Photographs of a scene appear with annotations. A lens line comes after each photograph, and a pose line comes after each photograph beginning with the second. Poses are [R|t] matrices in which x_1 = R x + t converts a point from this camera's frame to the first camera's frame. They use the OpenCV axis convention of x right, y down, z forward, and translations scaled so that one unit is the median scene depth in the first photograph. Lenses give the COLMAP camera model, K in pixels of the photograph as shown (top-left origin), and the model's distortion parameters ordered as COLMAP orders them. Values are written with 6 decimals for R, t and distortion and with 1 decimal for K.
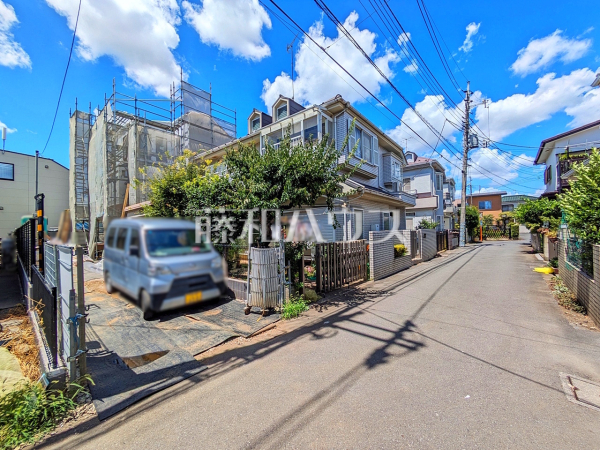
lens RADIAL K [[238.2, 0, 301.0], [0, 238.2, 225.4], [0, 0, 1]] dist [0.000399, 0.000252]
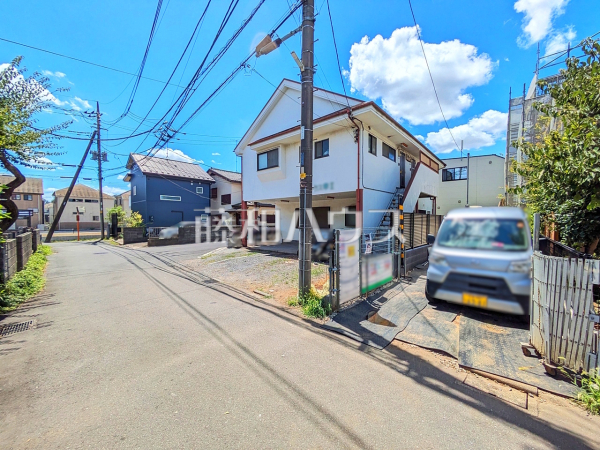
lens RADIAL K [[236.4, 0, 300.0], [0, 236.4, 225.0], [0, 0, 1]] dist [0.001558, 0.000163]
pose [[-0.040754, 0.033487, -0.998608, 0.570482], [0.013489, 0.999366, 0.032962, 0.003307], [0.999078, -0.012126, -0.041179, 0.603656]]
